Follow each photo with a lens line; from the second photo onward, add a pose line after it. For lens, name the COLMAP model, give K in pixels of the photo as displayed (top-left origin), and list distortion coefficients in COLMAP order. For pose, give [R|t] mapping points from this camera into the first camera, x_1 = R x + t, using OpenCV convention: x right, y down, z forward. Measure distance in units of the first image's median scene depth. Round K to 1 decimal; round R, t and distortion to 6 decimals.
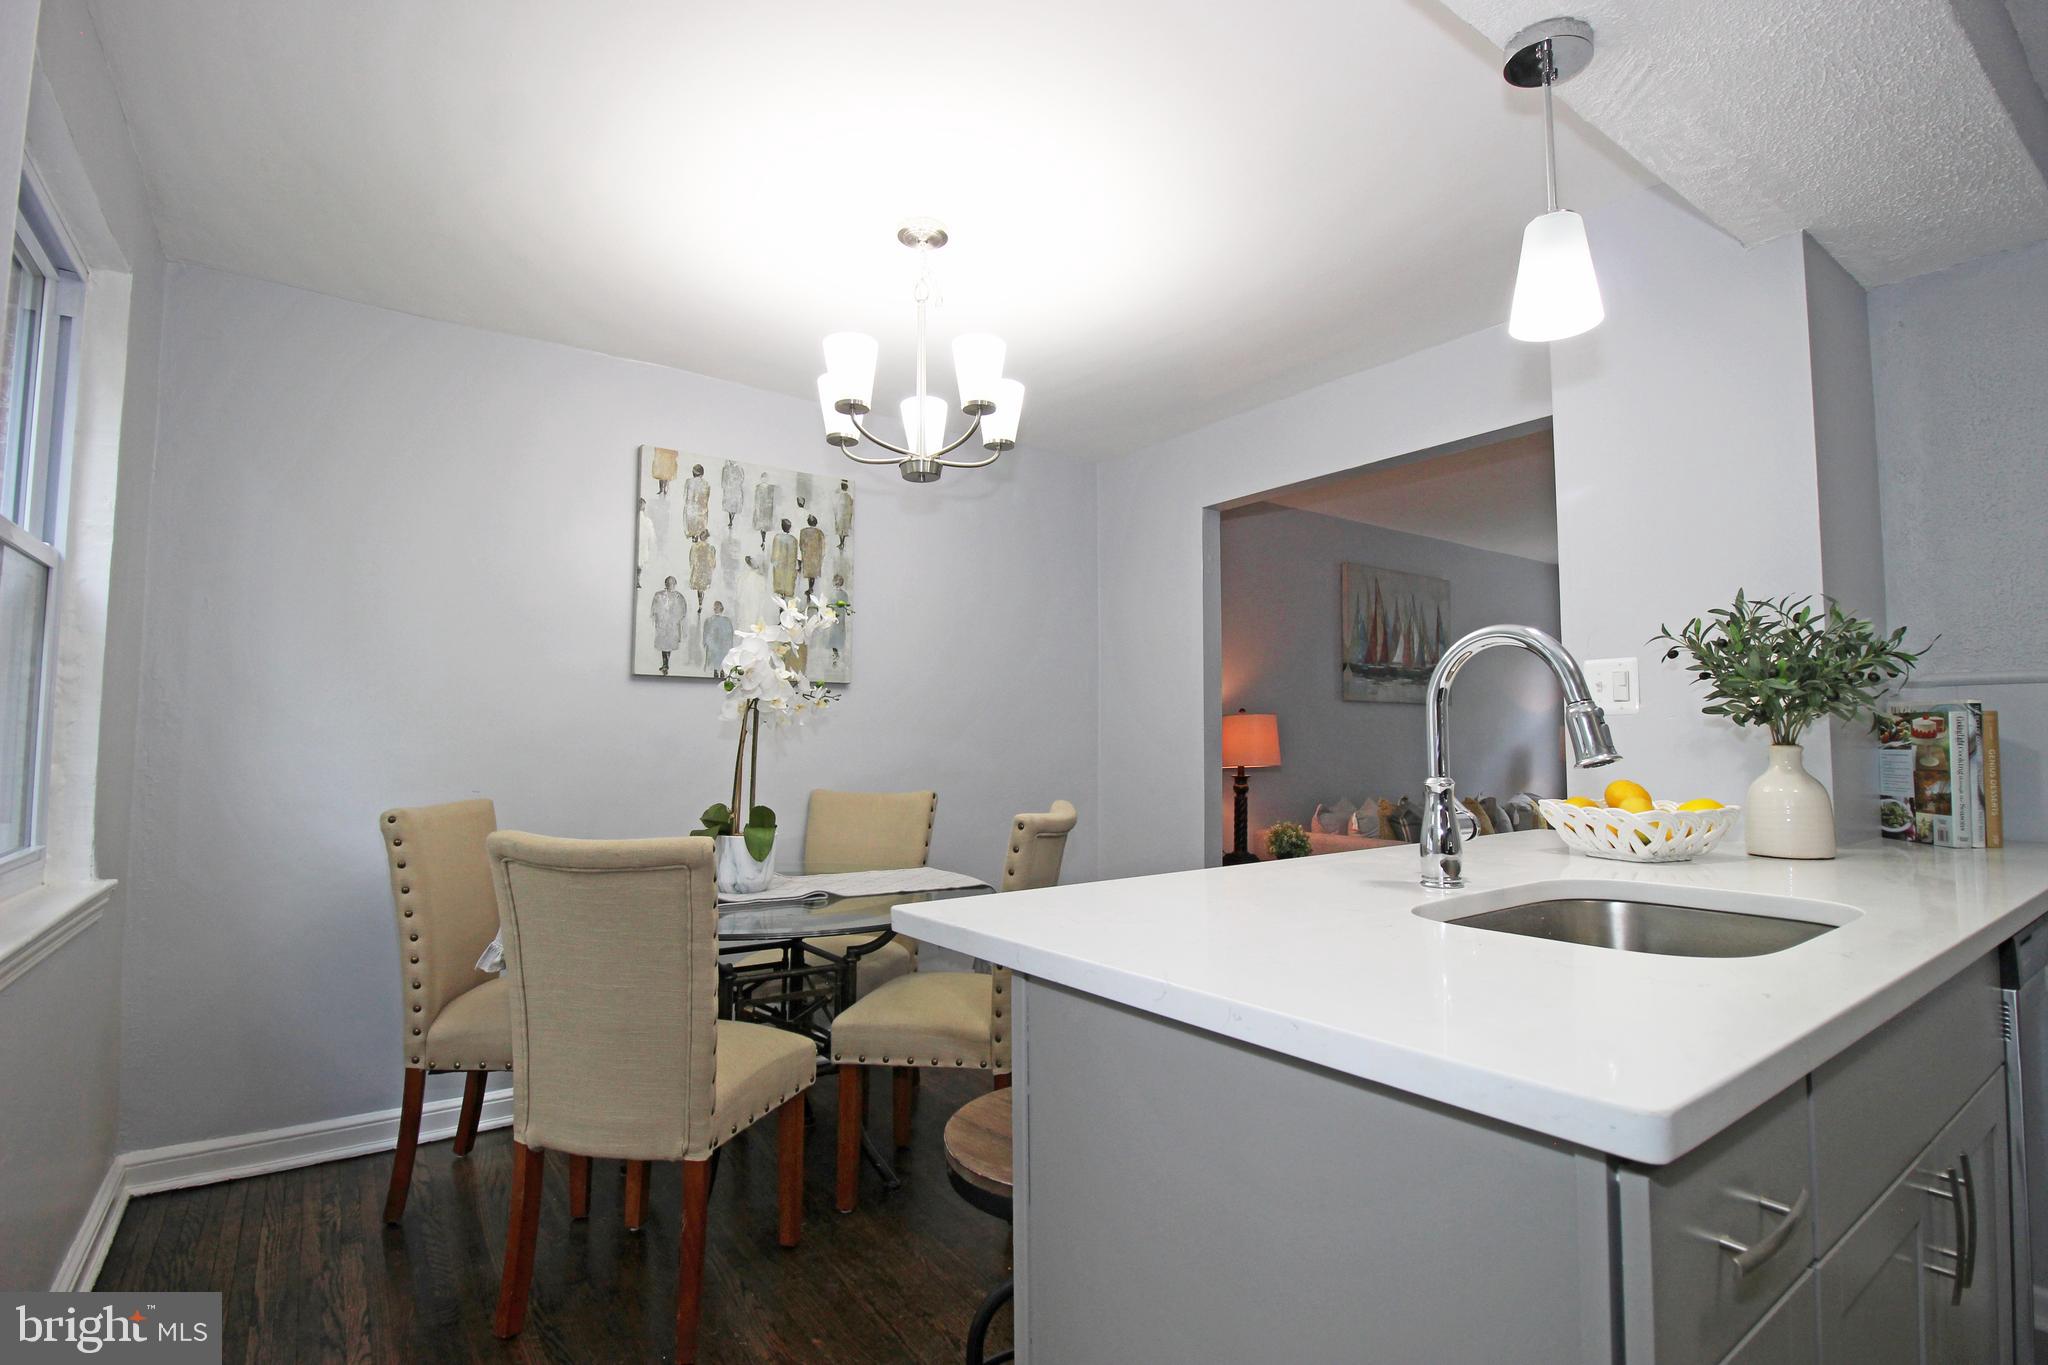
lens RADIAL K [[952.5, 0, 1042.9], [0, 952.5, 681.7], [0, 0, 1]] dist [-0.009647, -0.007442]
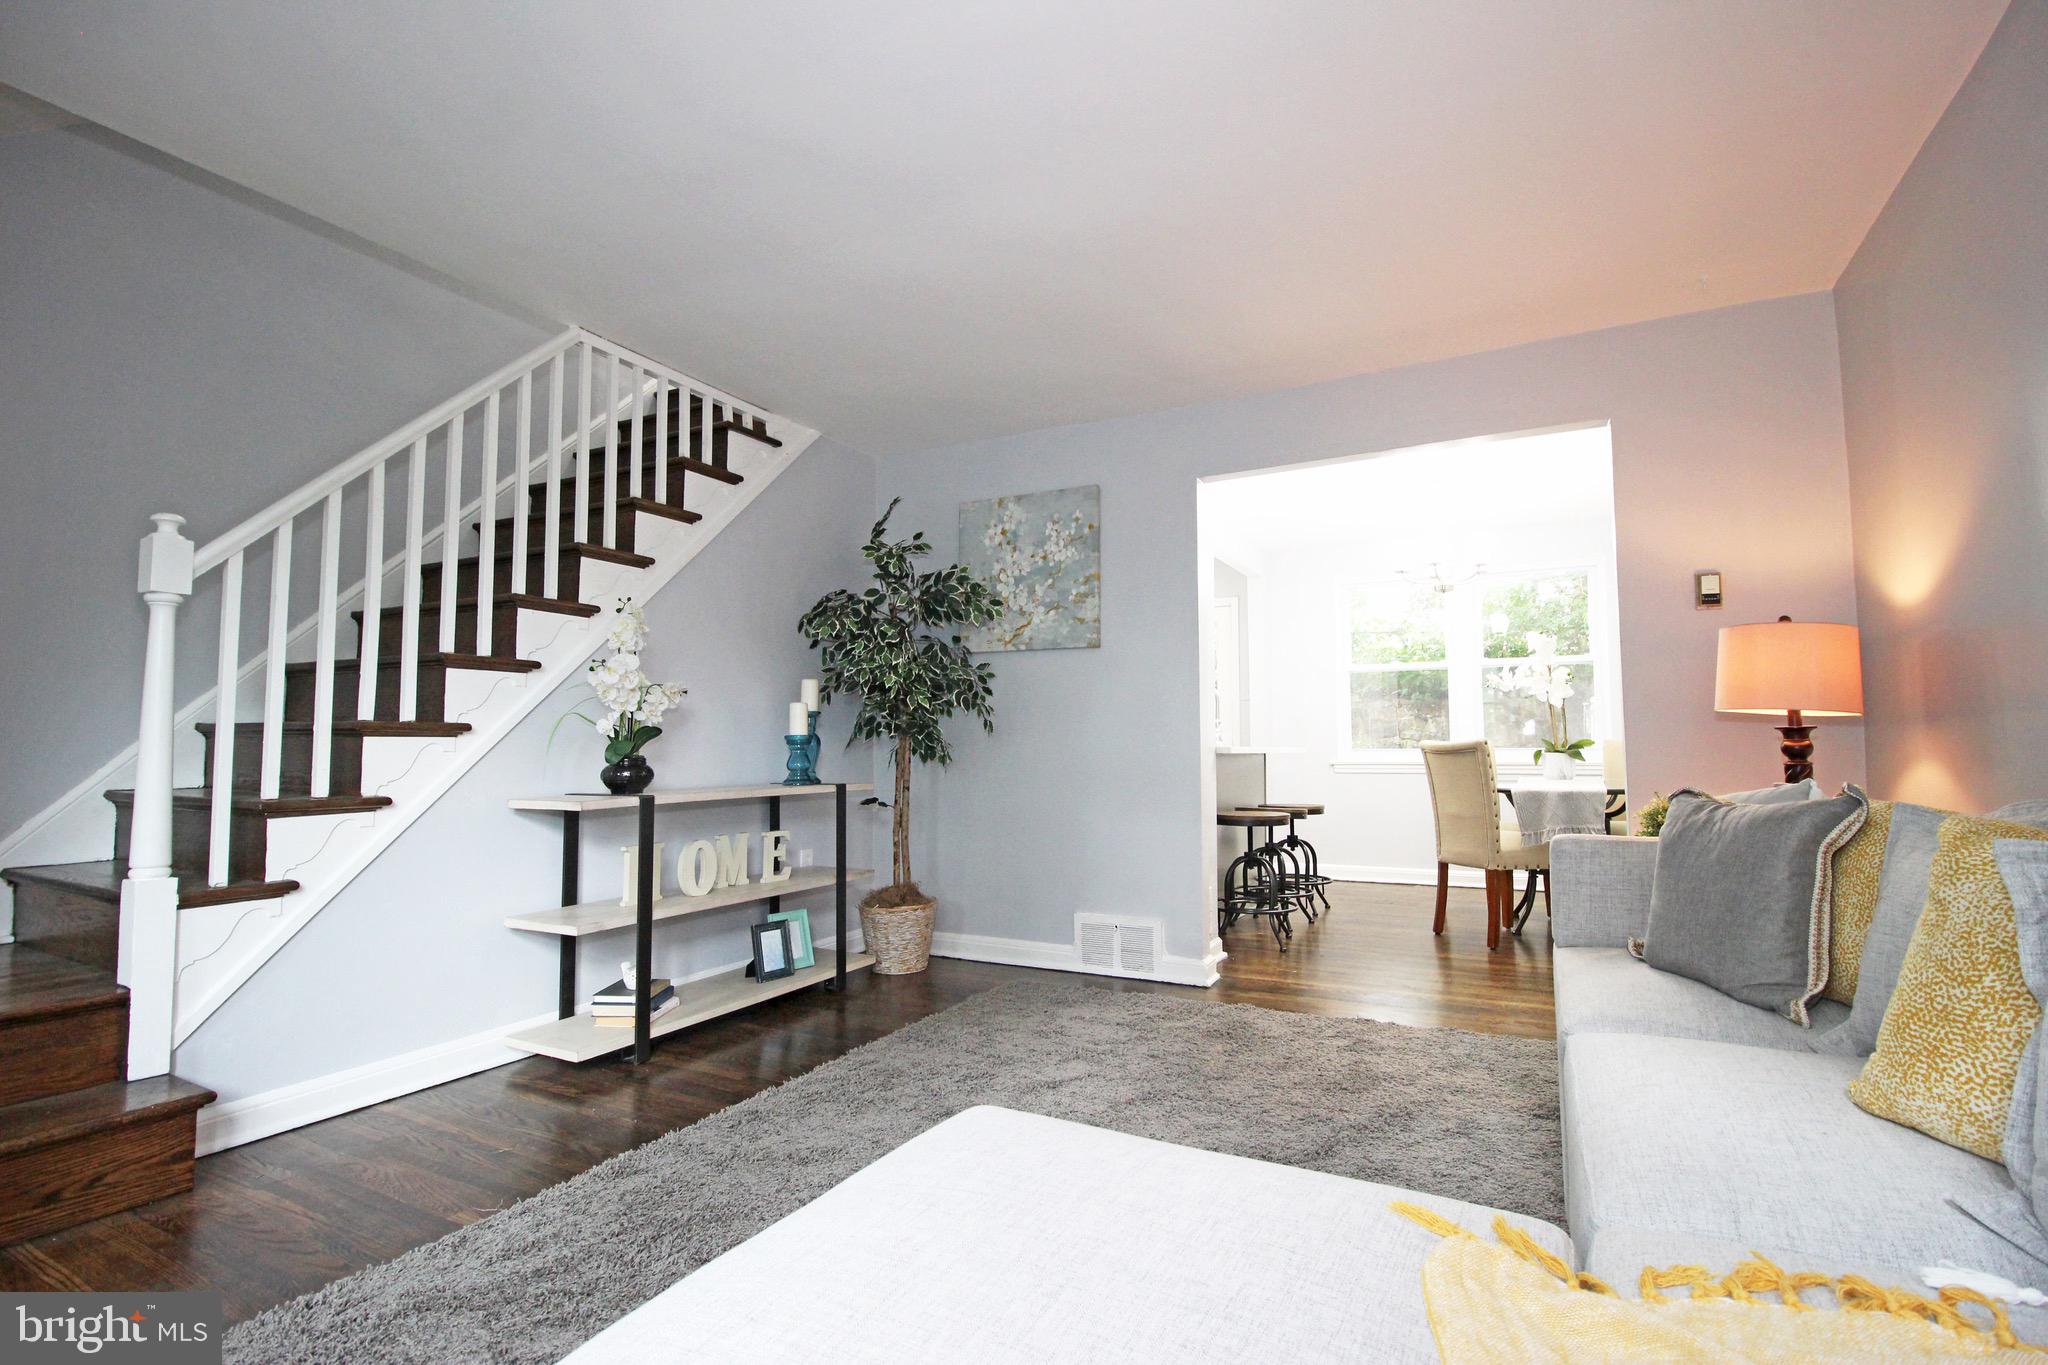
lens RADIAL K [[952.5, 0, 1032.1], [0, 952.5, 669.5], [0, 0, 1]] dist [-0.009647, -0.007442]
pose [[-0.899790, -0.038874, -0.434588, 1.108133], [0.022516, 0.990559, -0.135224, 0.164184], [0.435742, -0.131458, -0.890420, 1.643926]]
